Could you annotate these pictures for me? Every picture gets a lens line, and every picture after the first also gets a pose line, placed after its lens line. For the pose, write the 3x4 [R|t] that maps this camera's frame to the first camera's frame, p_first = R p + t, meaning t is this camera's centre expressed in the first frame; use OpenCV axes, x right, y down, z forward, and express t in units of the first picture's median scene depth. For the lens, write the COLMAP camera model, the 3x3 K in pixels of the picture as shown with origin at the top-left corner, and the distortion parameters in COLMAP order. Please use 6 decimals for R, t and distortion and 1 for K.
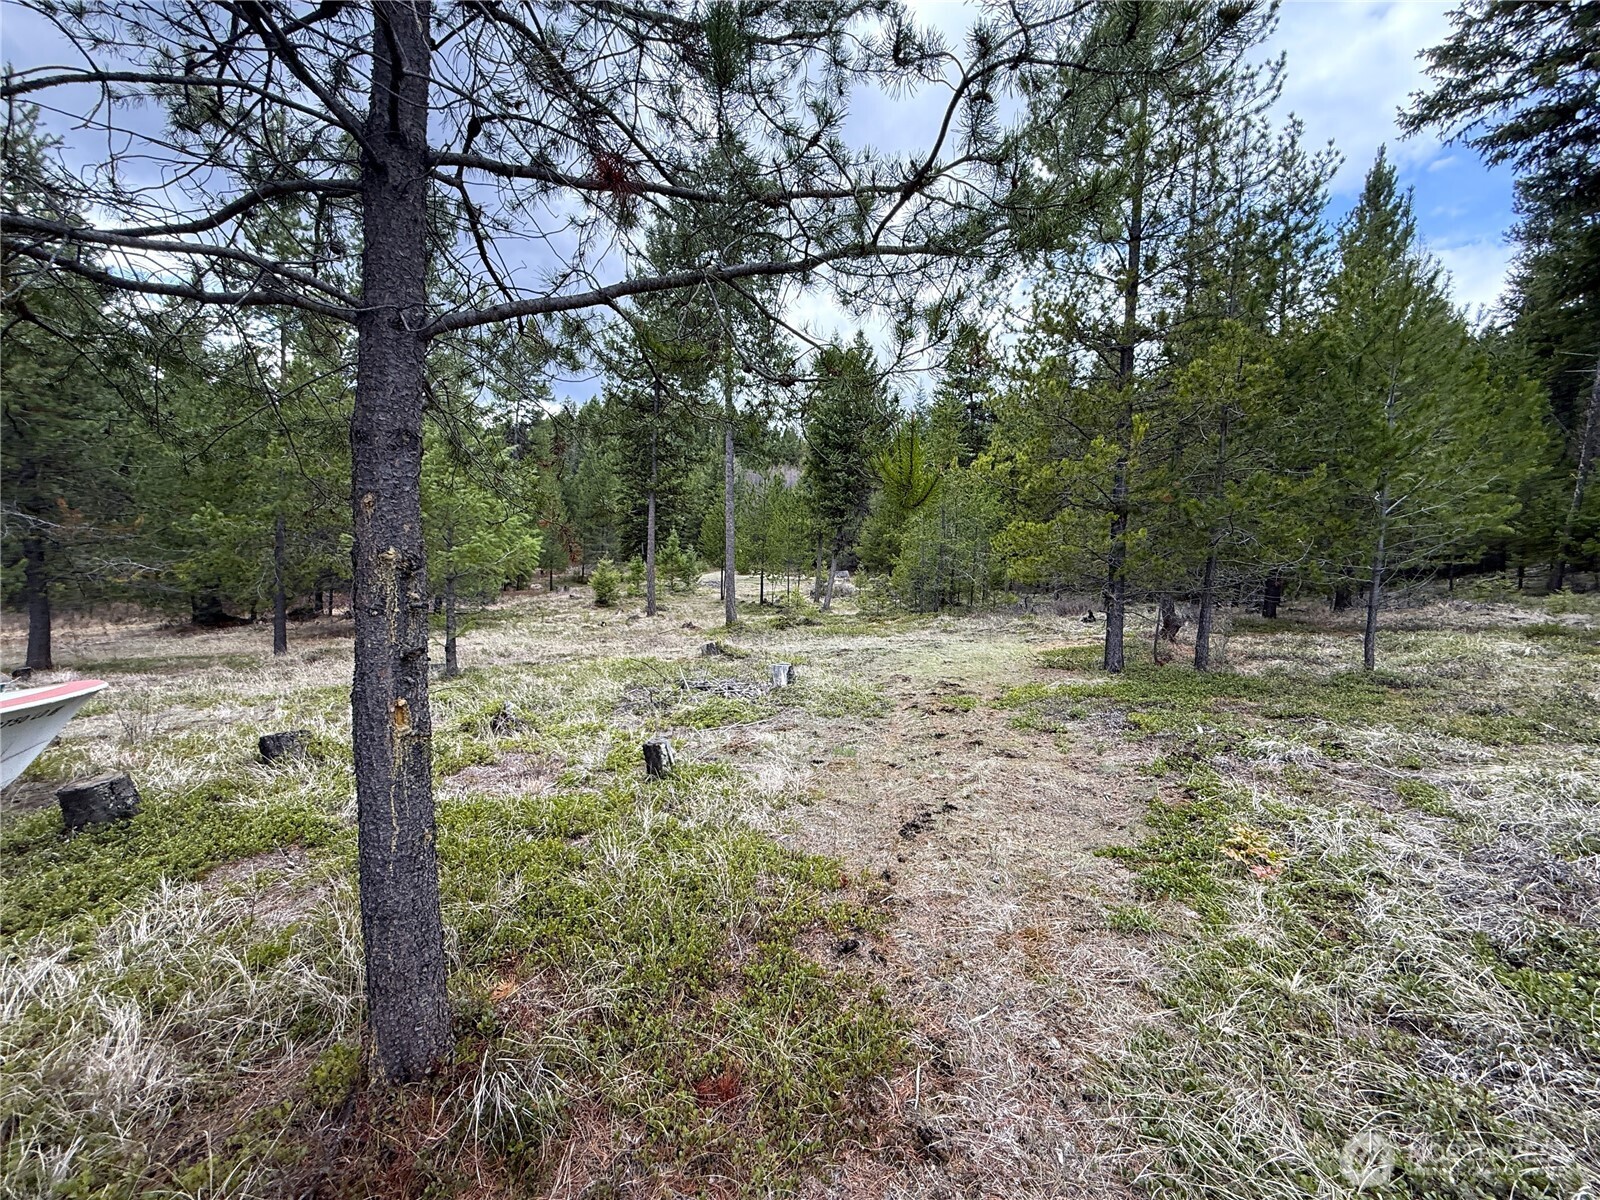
lens RADIAL K [[629.6, 0, 793.9], [0, 629.6, 603.4], [0, 0, 1]] dist [-0.000471, 0.000123]
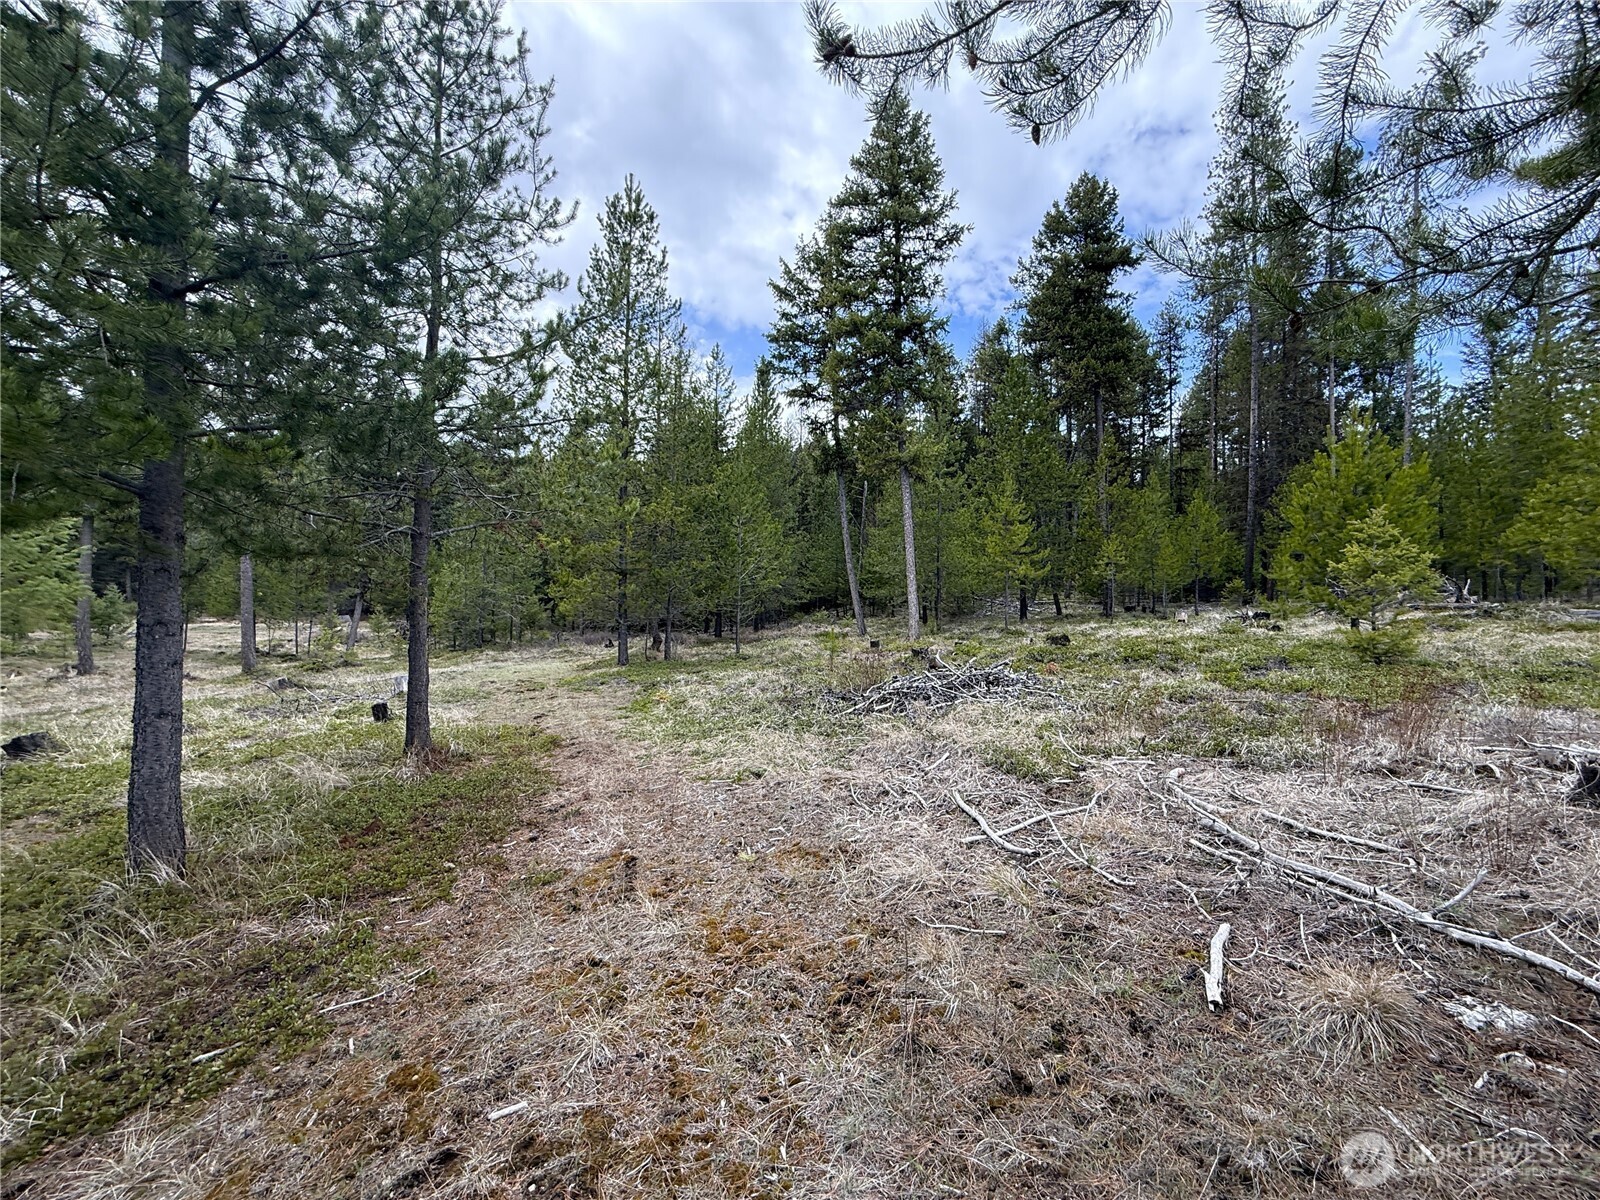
lens RADIAL K [[629.6, 0, 793.9], [0, 629.6, 603.4], [0, 0, 1]] dist [-0.000471, 0.000123]
pose [[0.746498, -0.004379, 0.665373, -0.199958], [0.049853, 0.997536, -0.049366, 0.032047], [-0.663517, 0.070022, 0.744877, -0.420233]]
